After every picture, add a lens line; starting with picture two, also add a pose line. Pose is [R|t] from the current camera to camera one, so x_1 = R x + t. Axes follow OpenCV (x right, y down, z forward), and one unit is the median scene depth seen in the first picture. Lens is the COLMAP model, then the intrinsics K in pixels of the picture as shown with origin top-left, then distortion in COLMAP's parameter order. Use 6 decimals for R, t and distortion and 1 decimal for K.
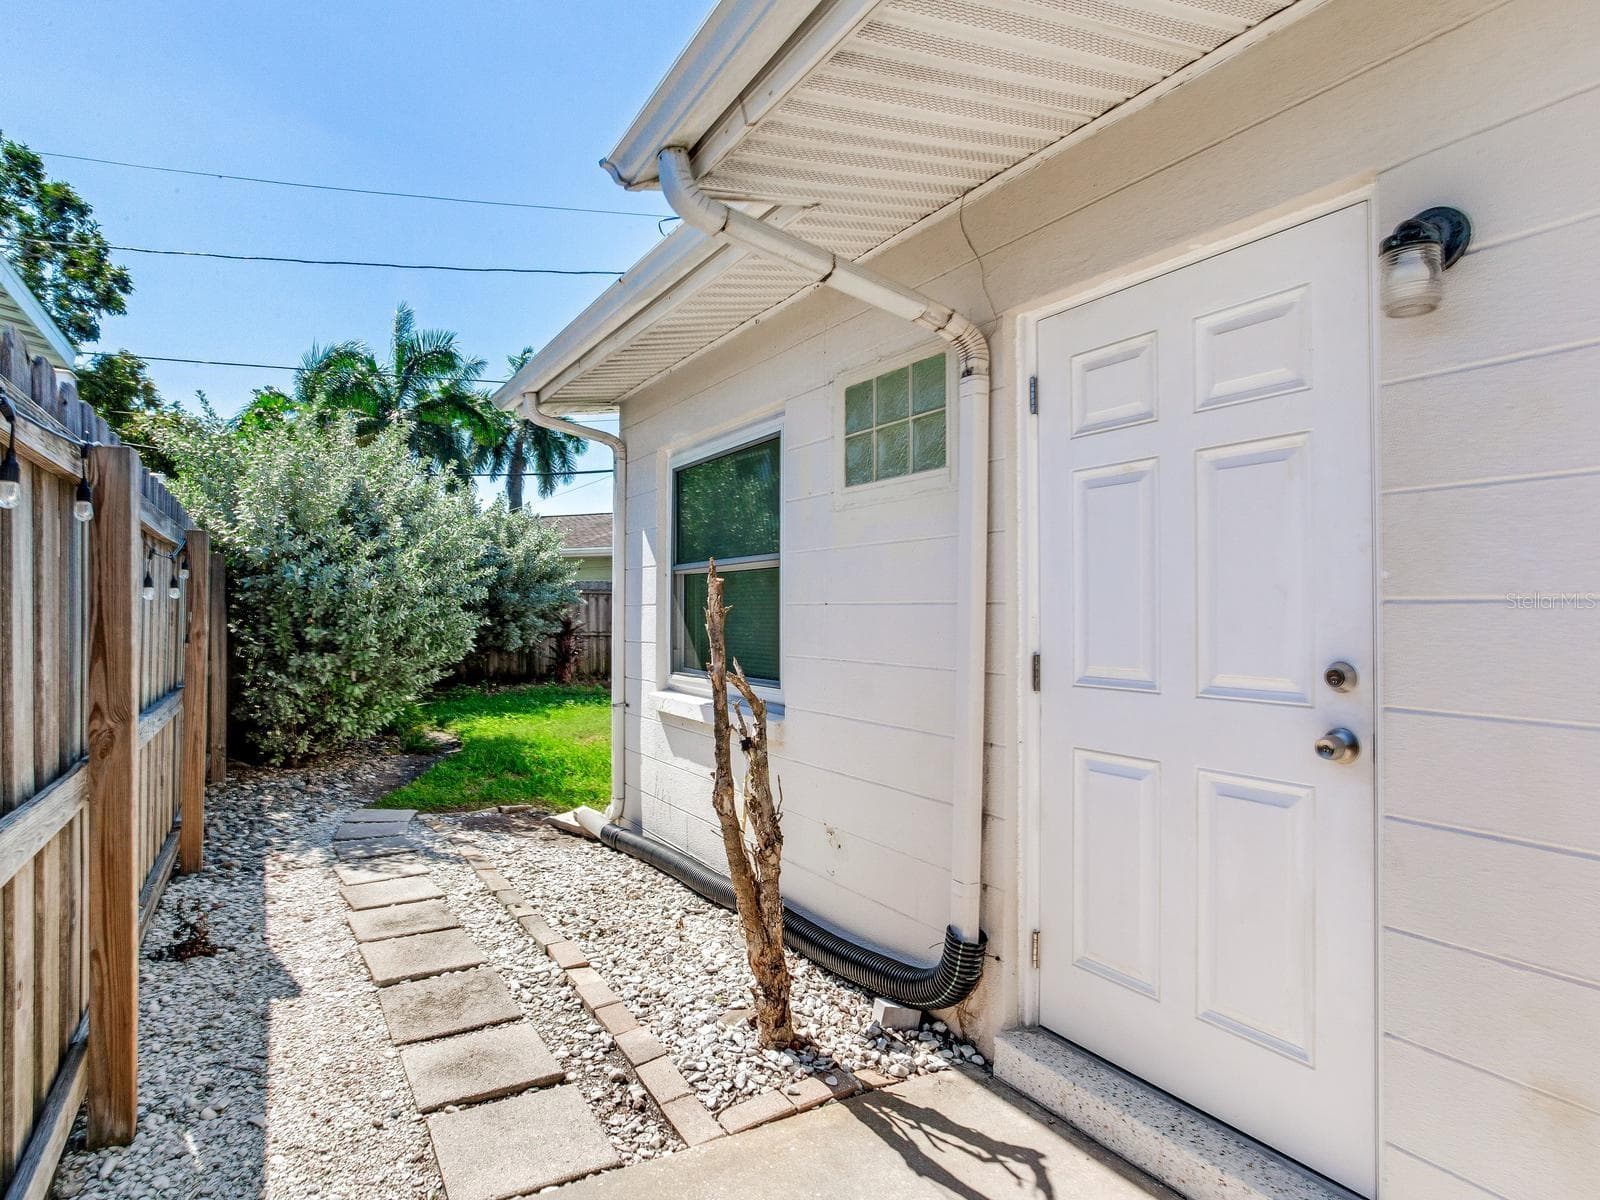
lens RADIAL K [[1118.6, 0, 800.0], [0, 1118.6, 600.0], [0, 0, 1]] dist [-0.037744, 0.000339]
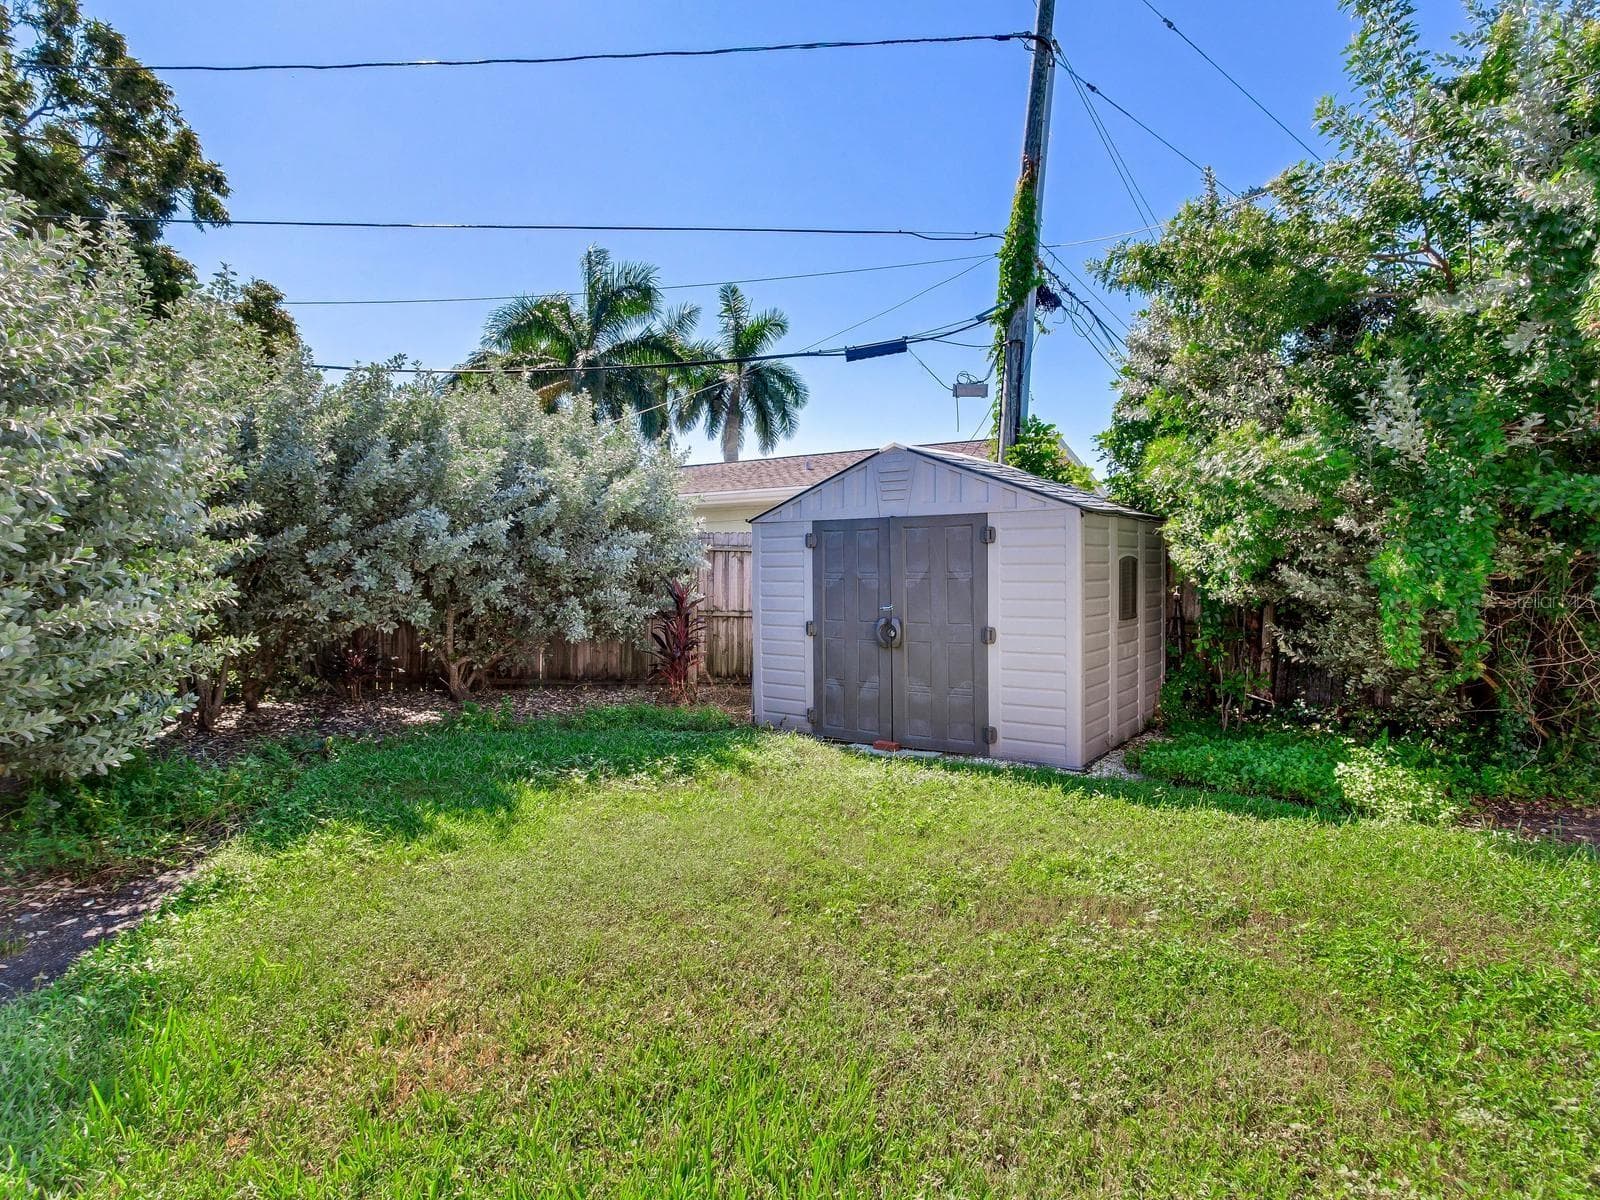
lens RADIAL K [[1118.6, 0, 800.0], [0, 1118.6, 600.0], [0, 0, 1]] dist [-0.037744, 0.000339]
pose [[0.977106, 0.008822, -0.212571, -0.008229], [-0.002889, 0.999598, 0.028204, 0.004256], [0.212735, -0.026944, 0.976738, 0.411120]]
